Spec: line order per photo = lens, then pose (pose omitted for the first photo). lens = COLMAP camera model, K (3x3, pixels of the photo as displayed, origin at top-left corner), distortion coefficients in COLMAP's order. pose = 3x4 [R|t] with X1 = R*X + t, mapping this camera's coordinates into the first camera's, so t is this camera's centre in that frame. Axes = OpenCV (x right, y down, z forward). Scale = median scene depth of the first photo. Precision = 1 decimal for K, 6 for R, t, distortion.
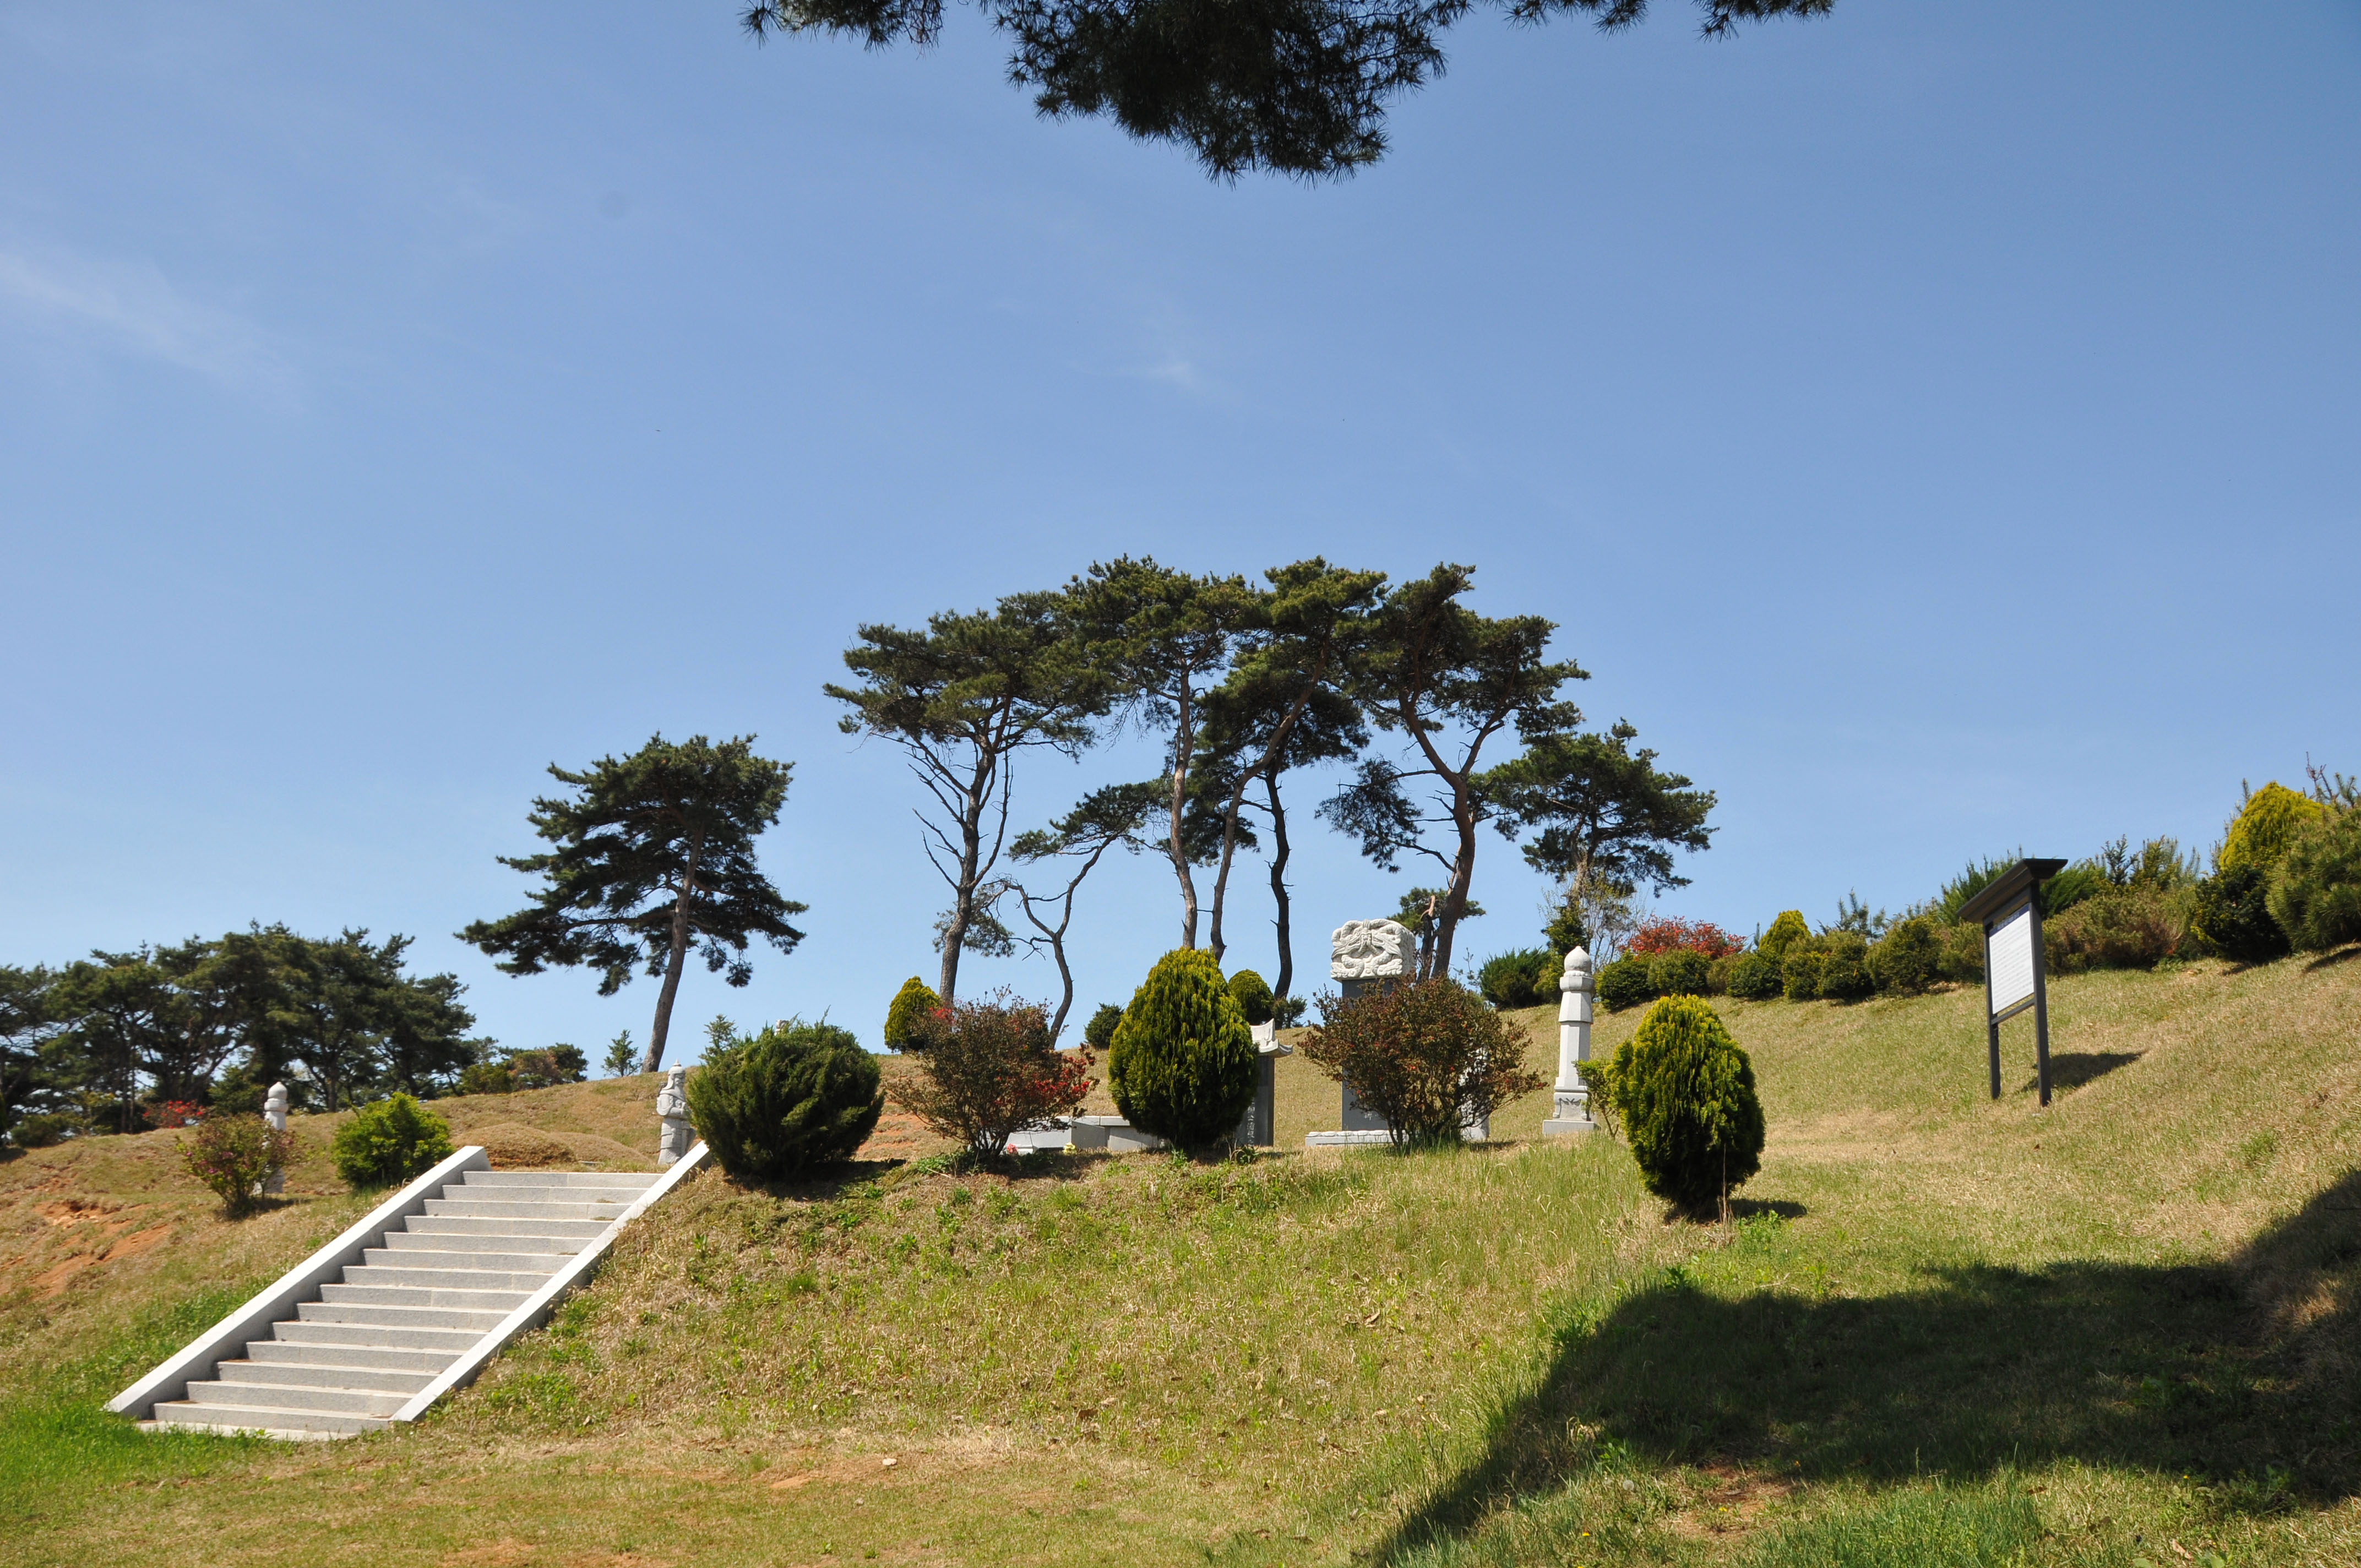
lens RADIAL K [[1829.0, 0, 1180.5], [0, 1829.0, 784.0], [0, 0, 1]] dist [-0.095520, -0.000738]
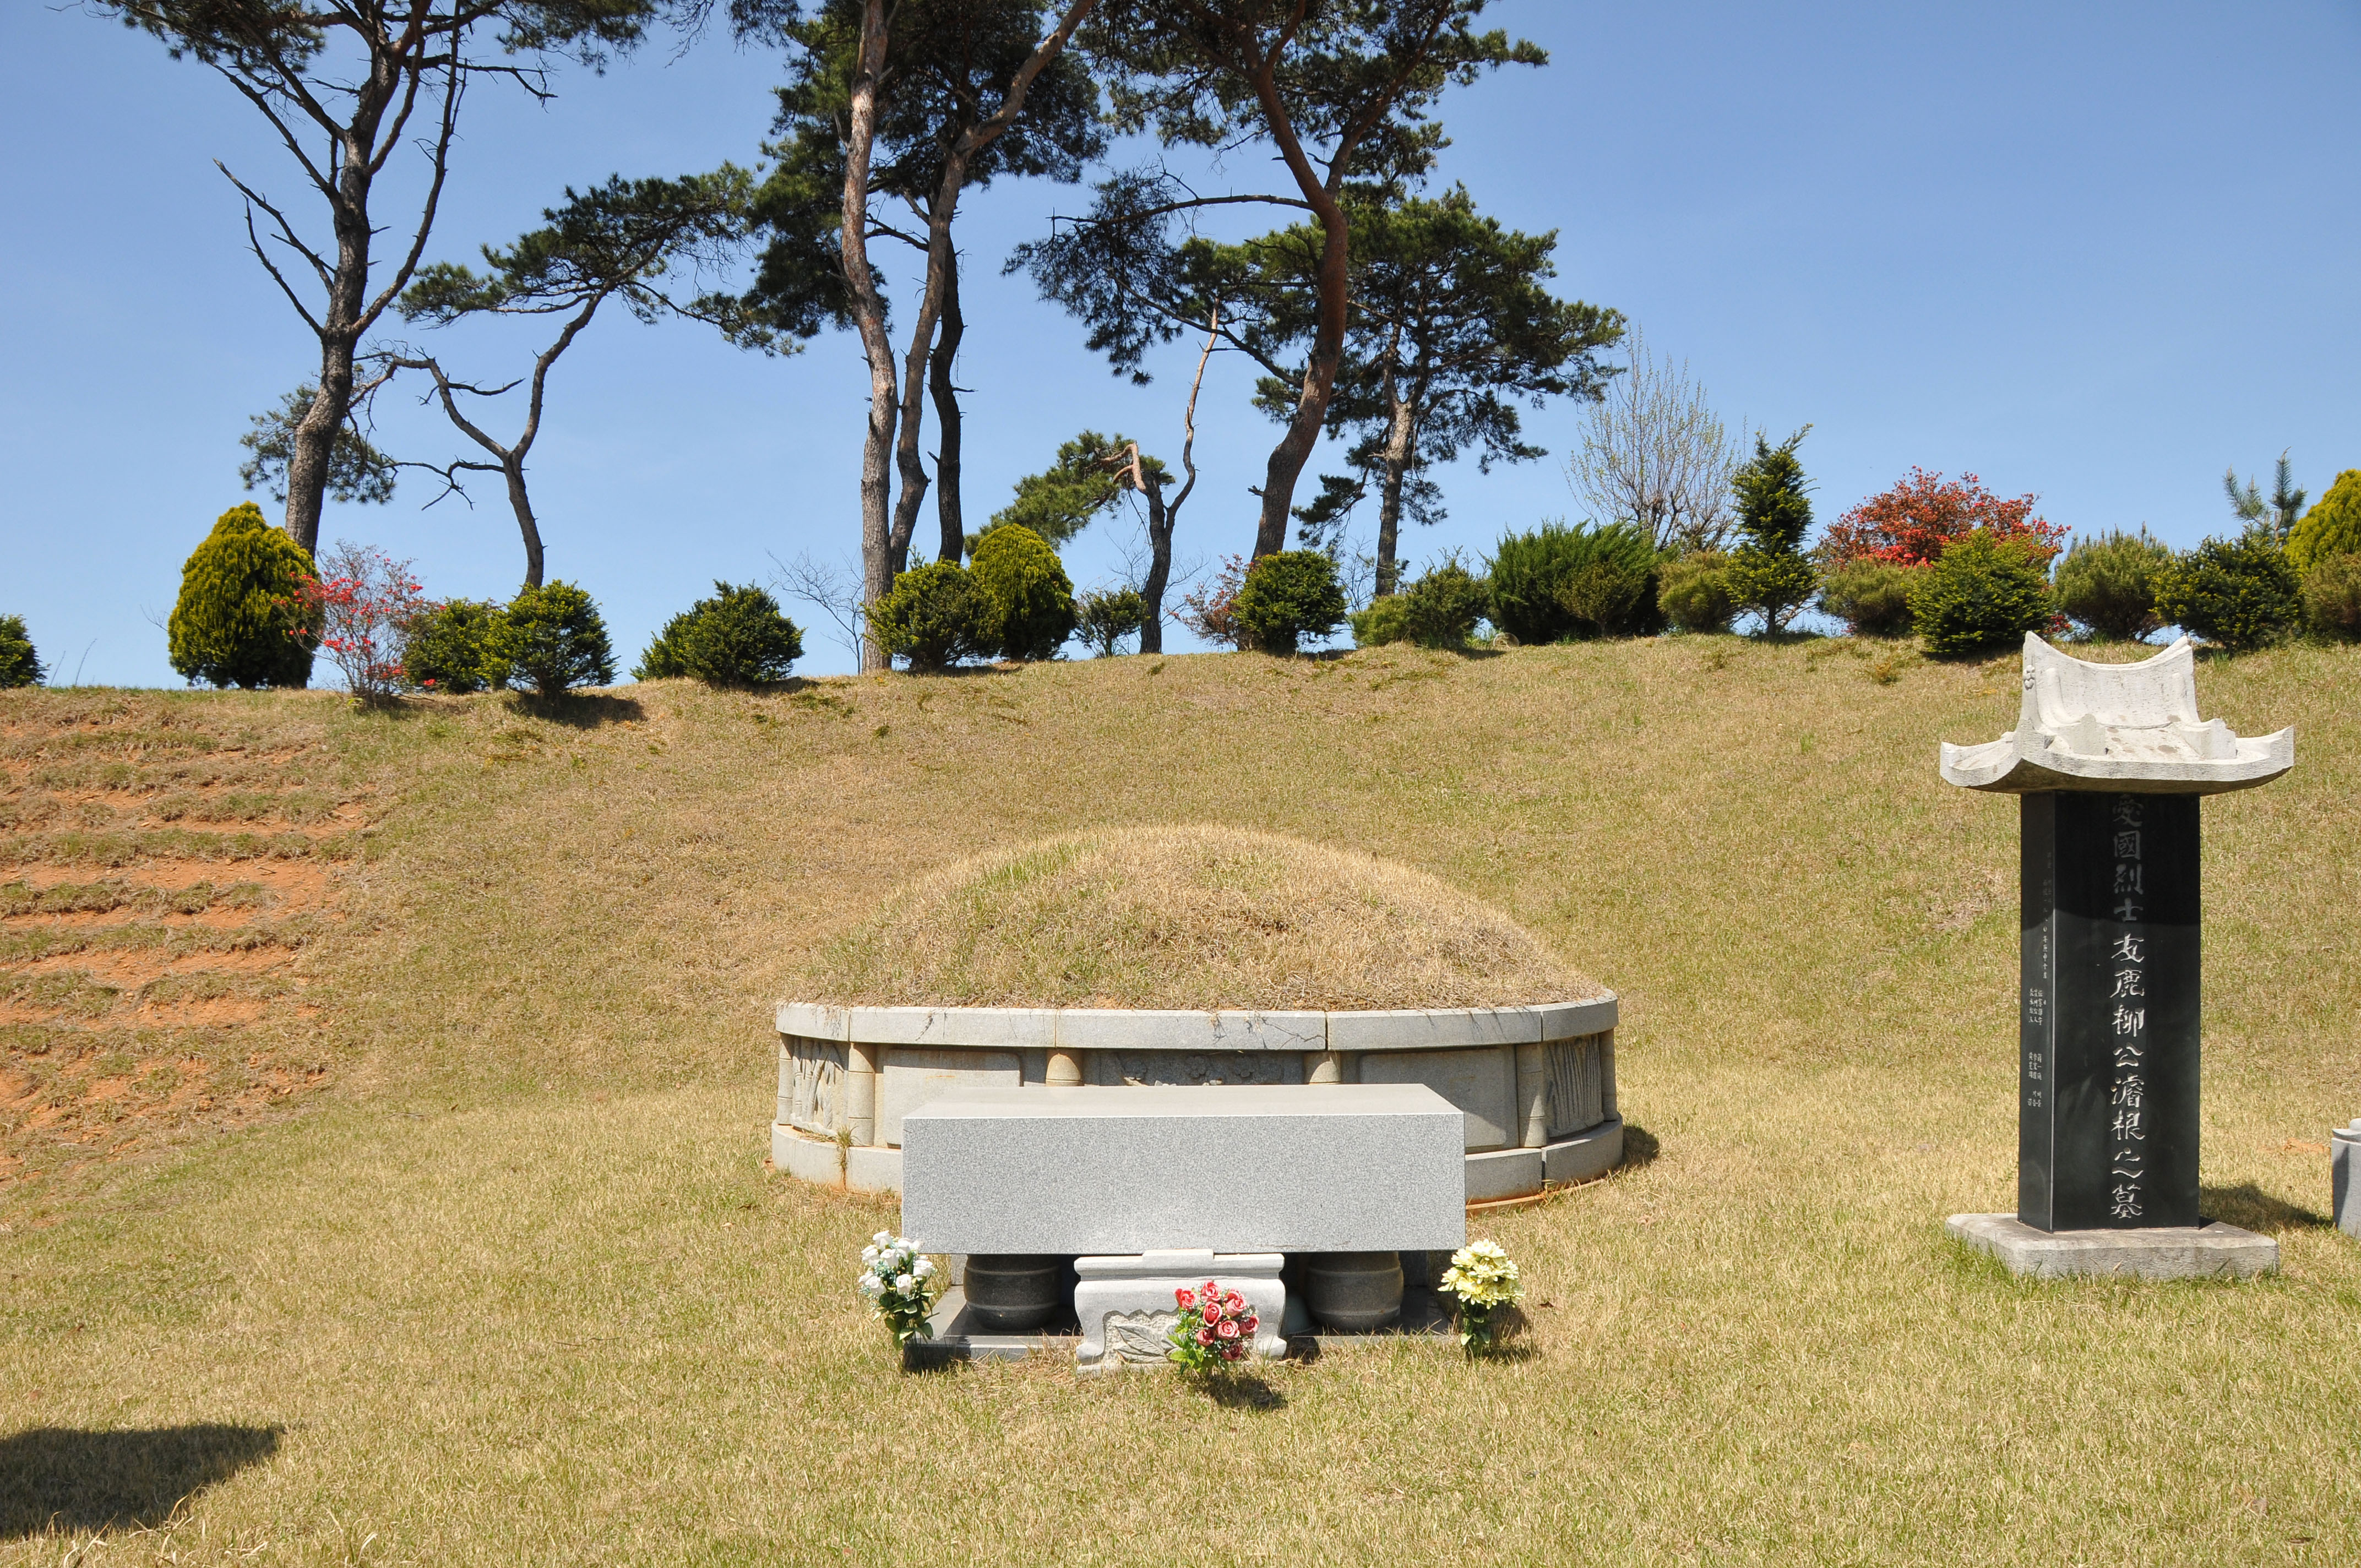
lens RADIAL K [[1843.9, 0, 1171.8], [0, 1843.9, 835.0], [0, 0, 1]] dist [-0.214912, 0.204479]
pose [[0.925708, 0.001883, 0.378234, -0.085377], [-0.088305, 0.973429, 0.211277, 0.063721], [-0.367787, -0.228981, 0.901277, 0.457465]]
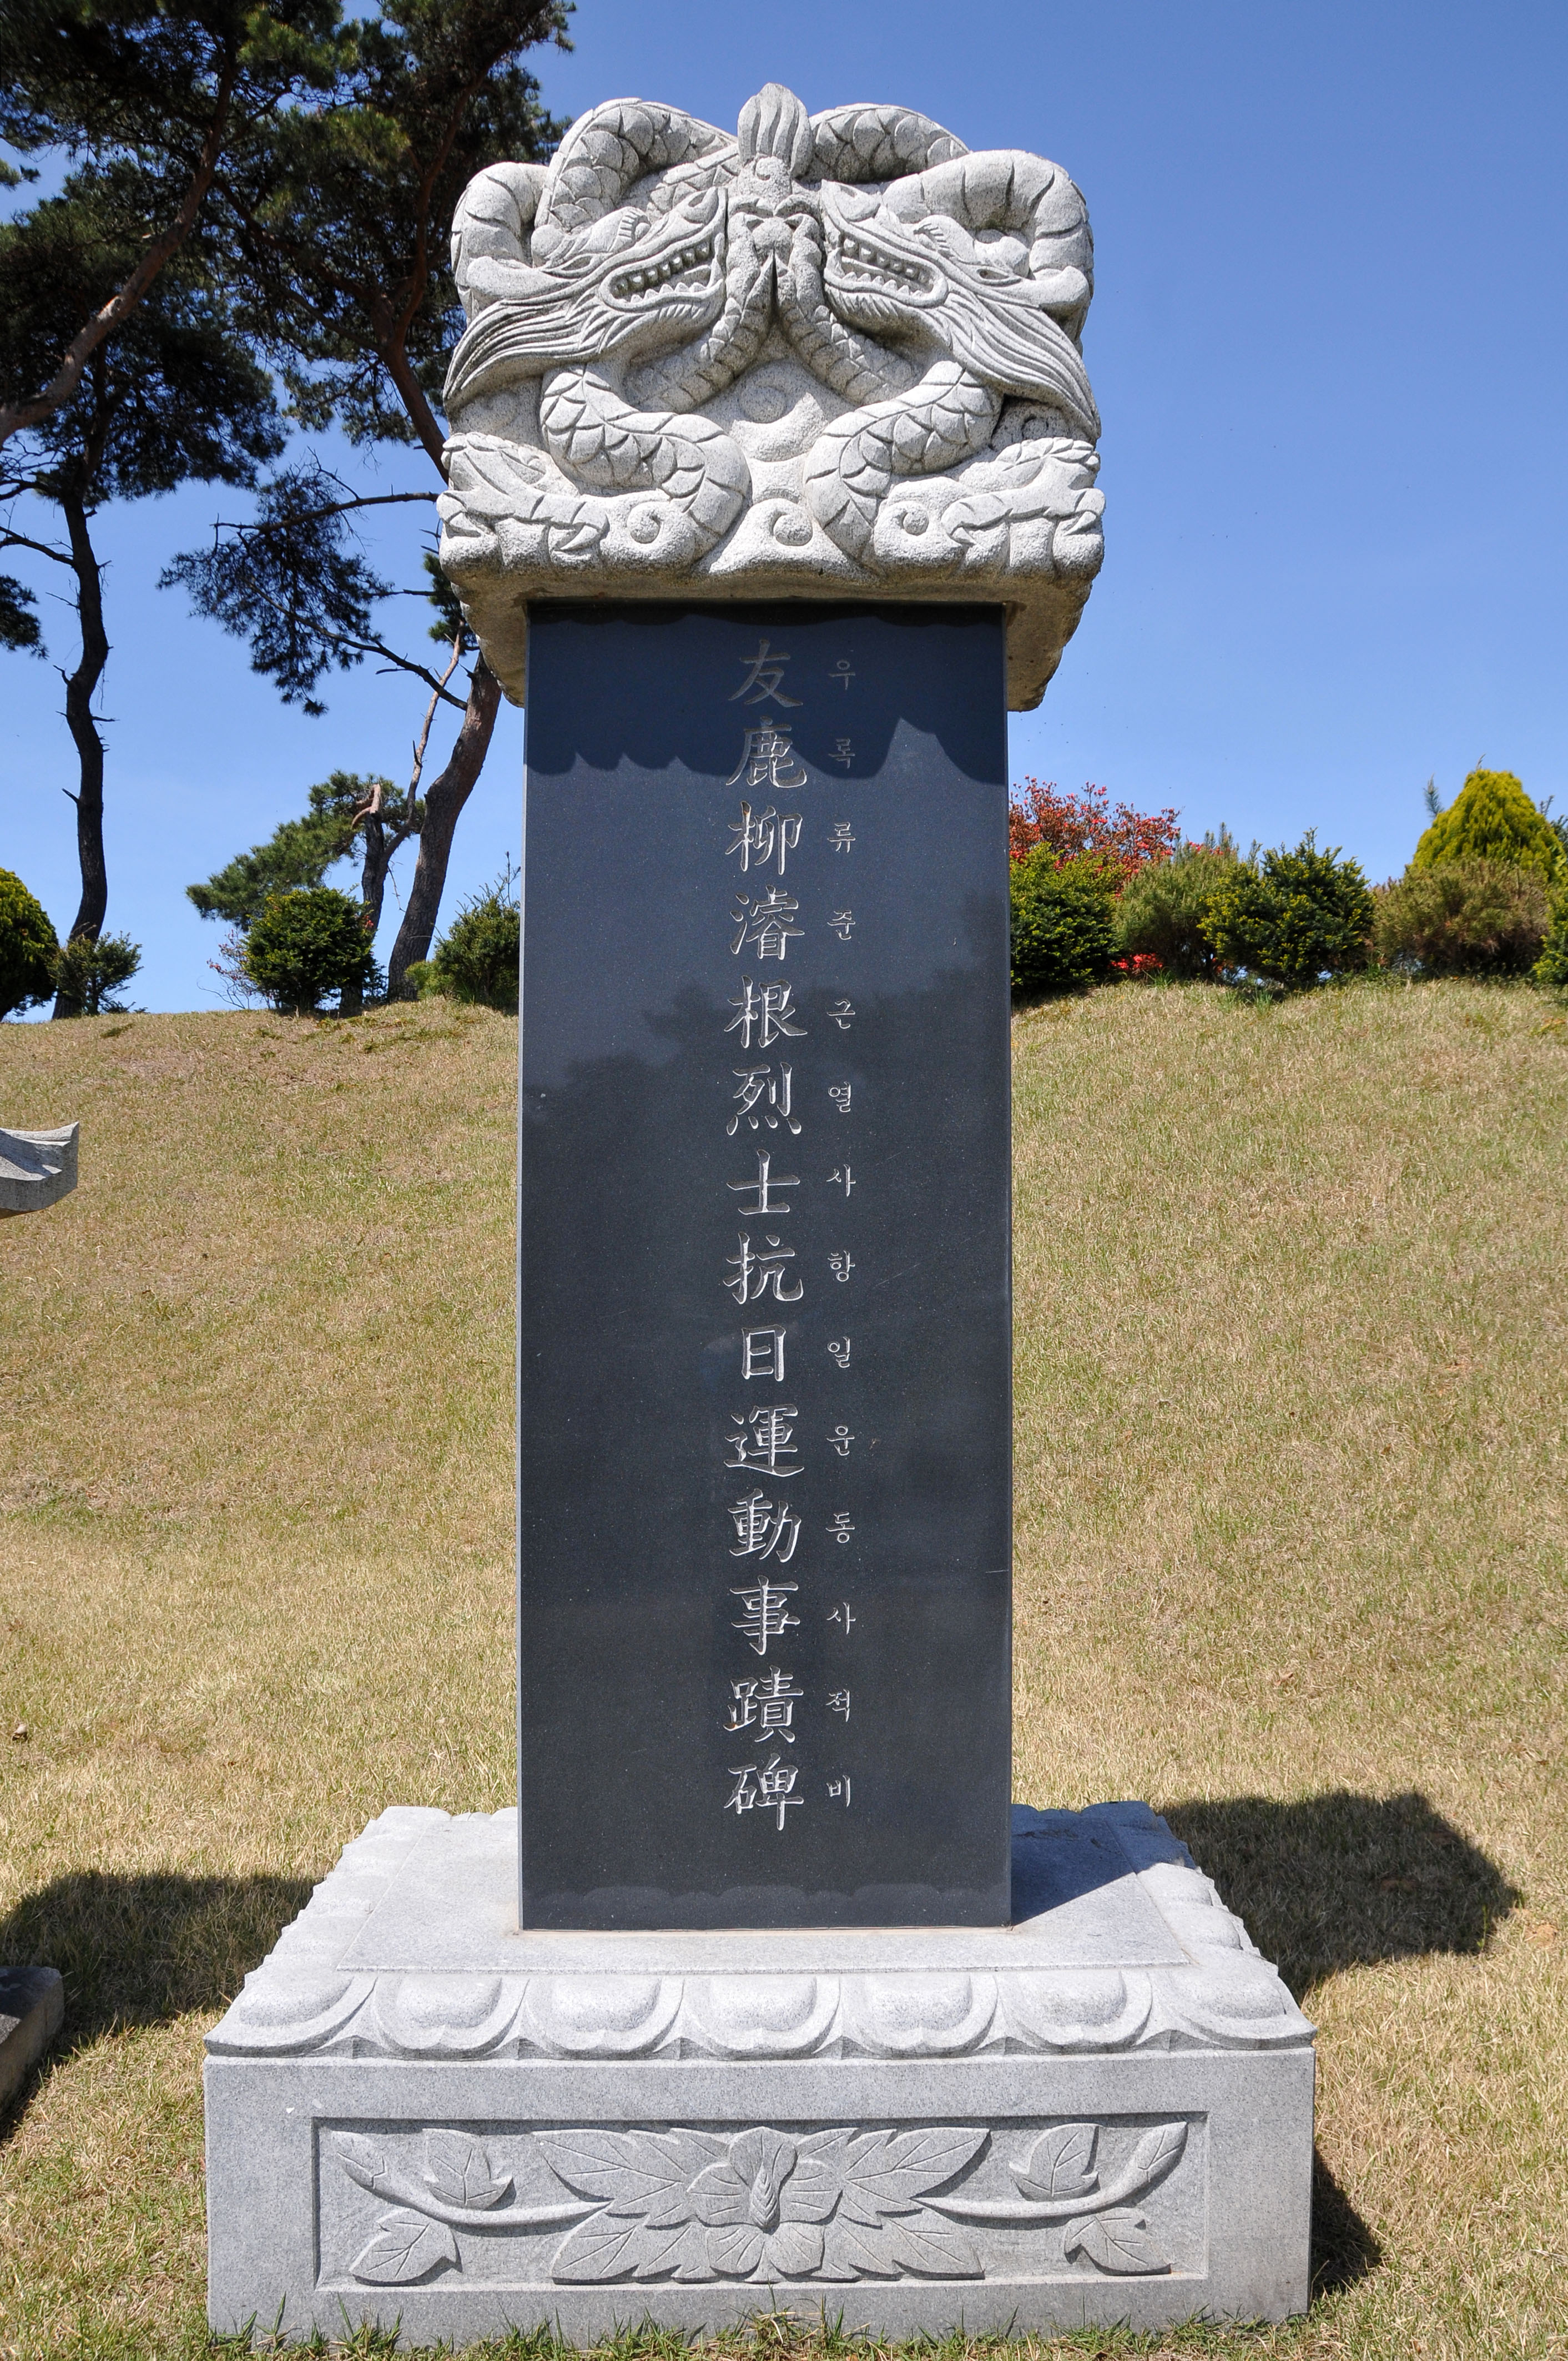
lens RADIAL K [[1828.9, 0, 776.8], [0, 1828.9, 1239.4], [0, 0, 1]] dist [-0.095520, -0.000738]
pose [[0.915423, -0.007812, 0.402418, 0.030176], [-0.092114, 0.969210, 0.228359, 0.063303], [-0.391811, -0.246113, 0.886517, 0.470213]]
